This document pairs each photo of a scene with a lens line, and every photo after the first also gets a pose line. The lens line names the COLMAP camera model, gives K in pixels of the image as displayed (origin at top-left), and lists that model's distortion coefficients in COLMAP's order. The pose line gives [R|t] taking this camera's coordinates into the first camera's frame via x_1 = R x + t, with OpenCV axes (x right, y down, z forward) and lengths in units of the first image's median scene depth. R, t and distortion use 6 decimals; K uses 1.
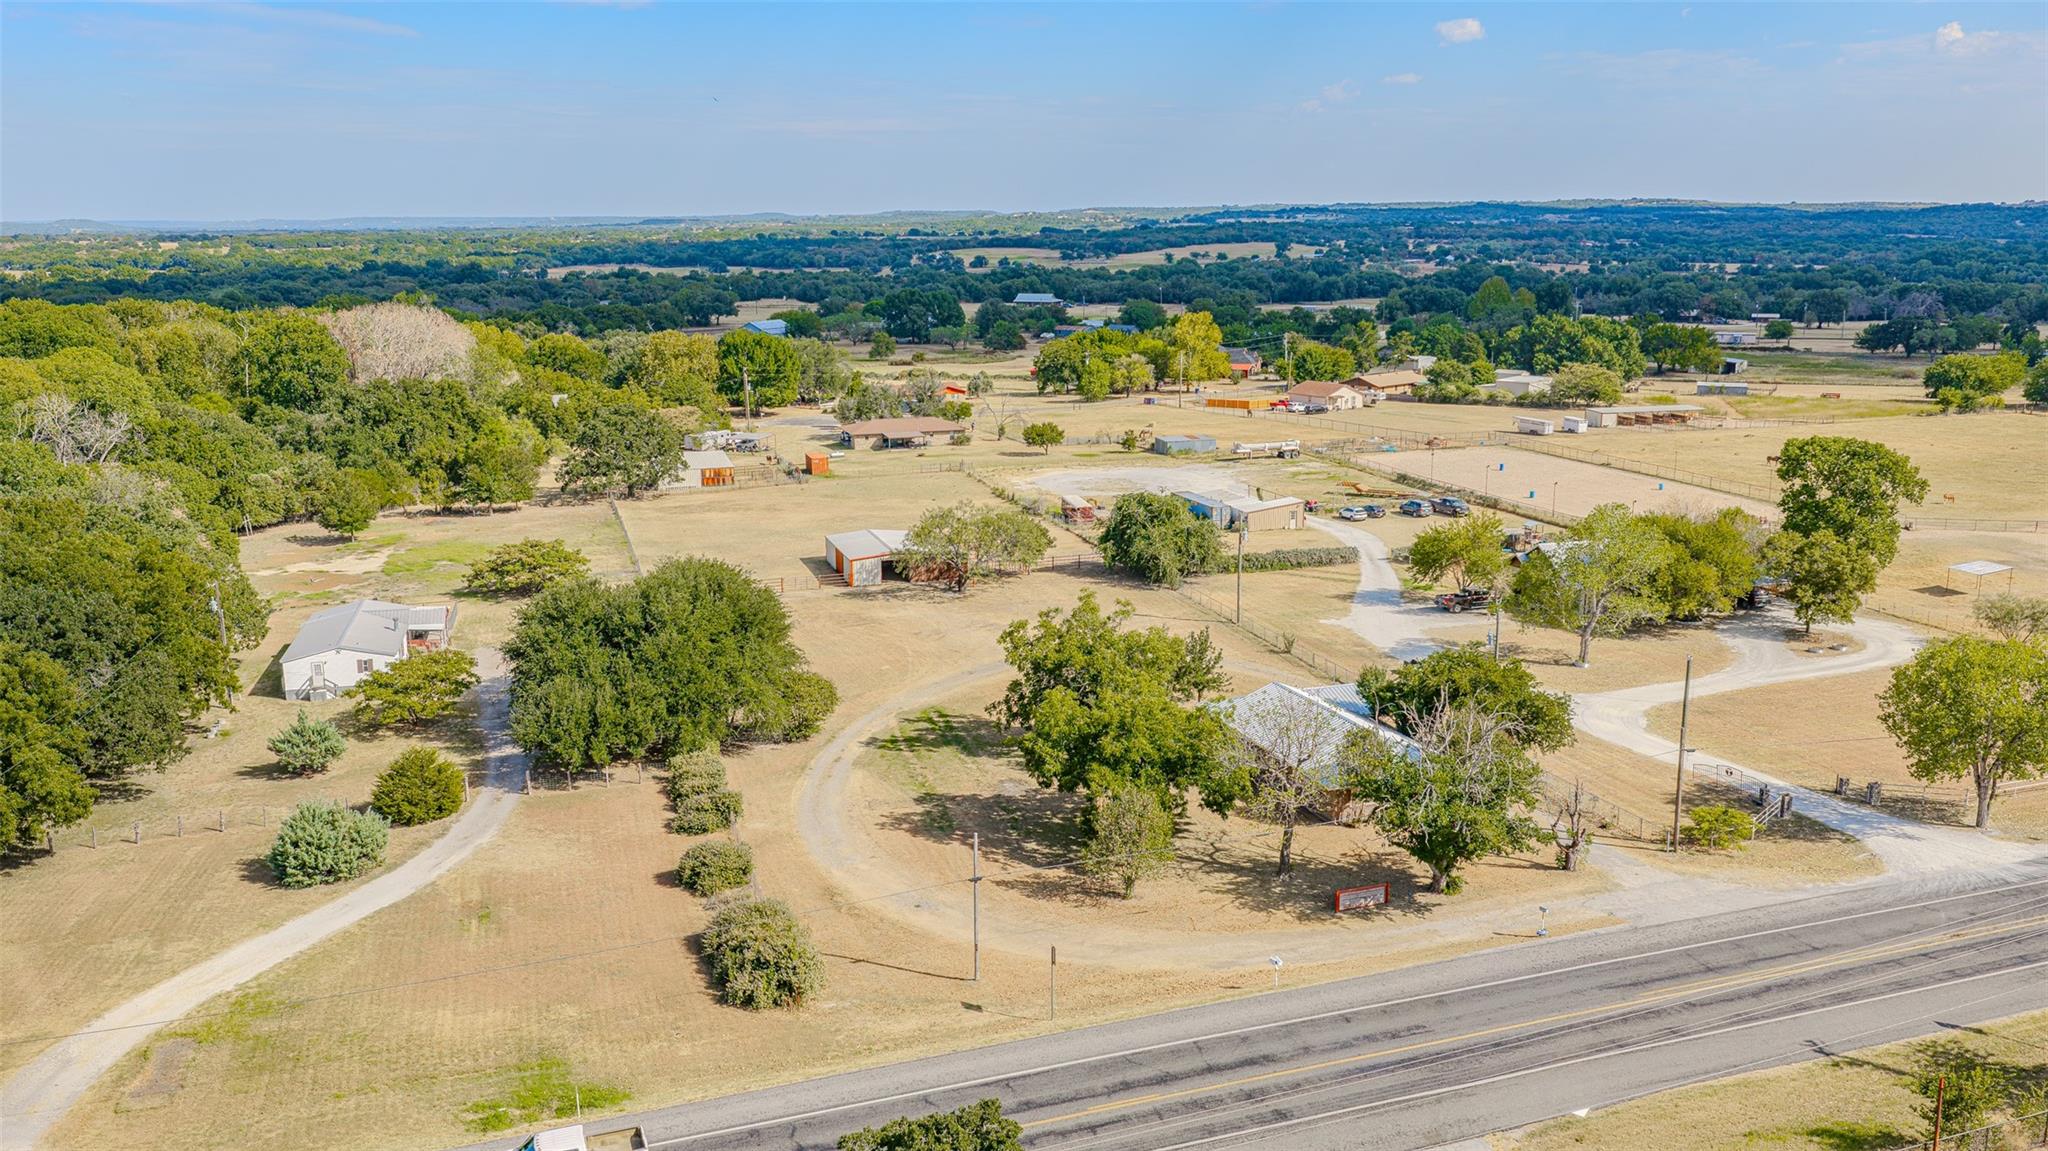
lens RADIAL K [[1682.7, 0, 1032.1], [0, 1682.7, 579.7], [0, 0, 1]] dist [0.029975, -0.069449]
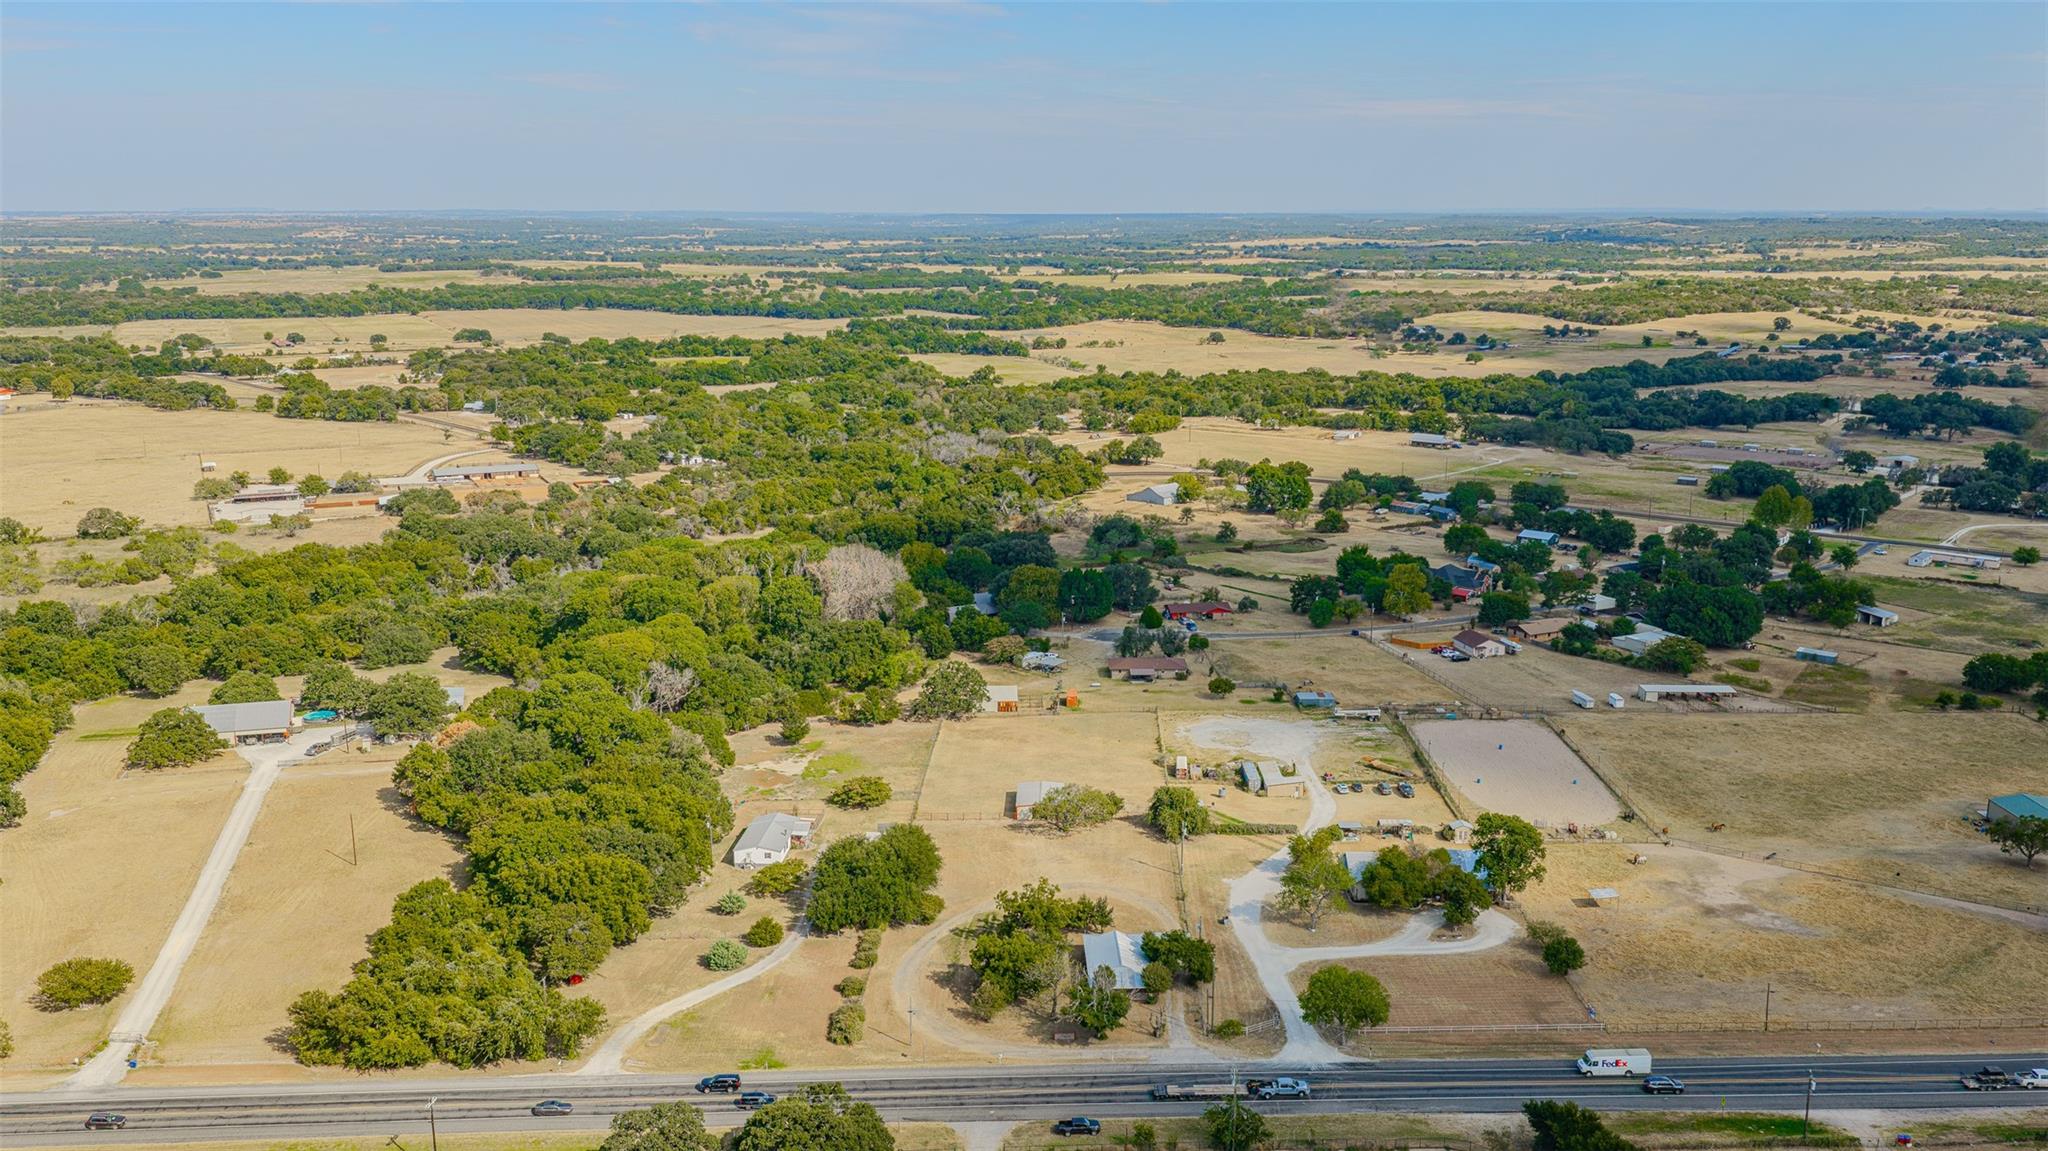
lens RADIAL K [[1682.7, 0, 1032.1], [0, 1682.7, 579.7], [0, 0, 1]] dist [0.029975, -0.069449]
pose [[0.948334, 0.072033, -0.308987, 0.399087], [-0.071165, 0.997365, 0.014094, -0.245861], [0.309188, 0.008624, 0.950962, -0.676819]]
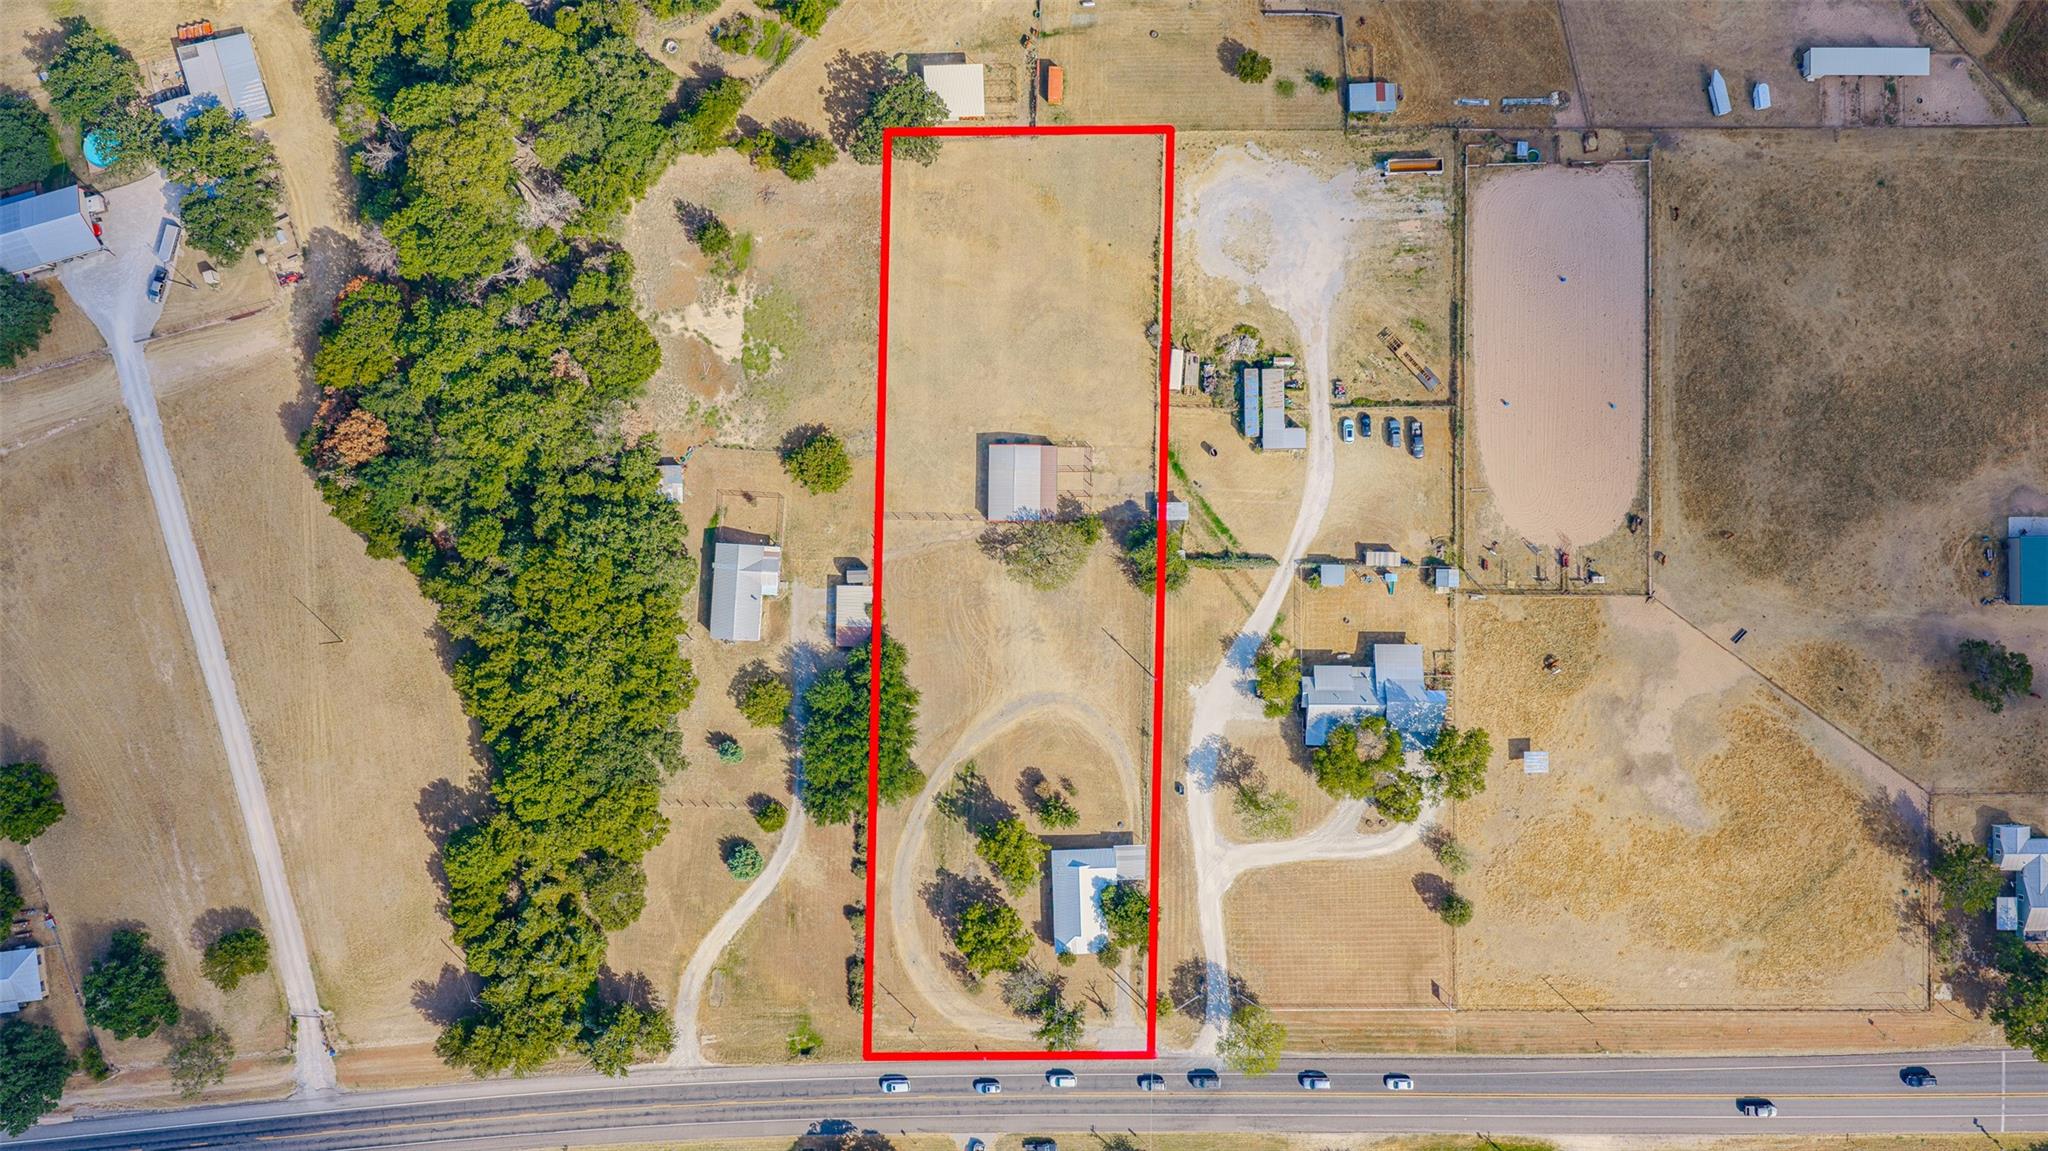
lens RADIAL K [[1682.7, 0, 1032.1], [0, 1682.7, 579.7], [0, 0, 1]] dist [0.029975, -0.069449]
pose [[0.950107, 0.311916, -0.002092, -0.033234], [-0.068586, 0.215449, 0.974104, -1.457367], [0.304289, -0.925359, 0.226093, 0.452340]]
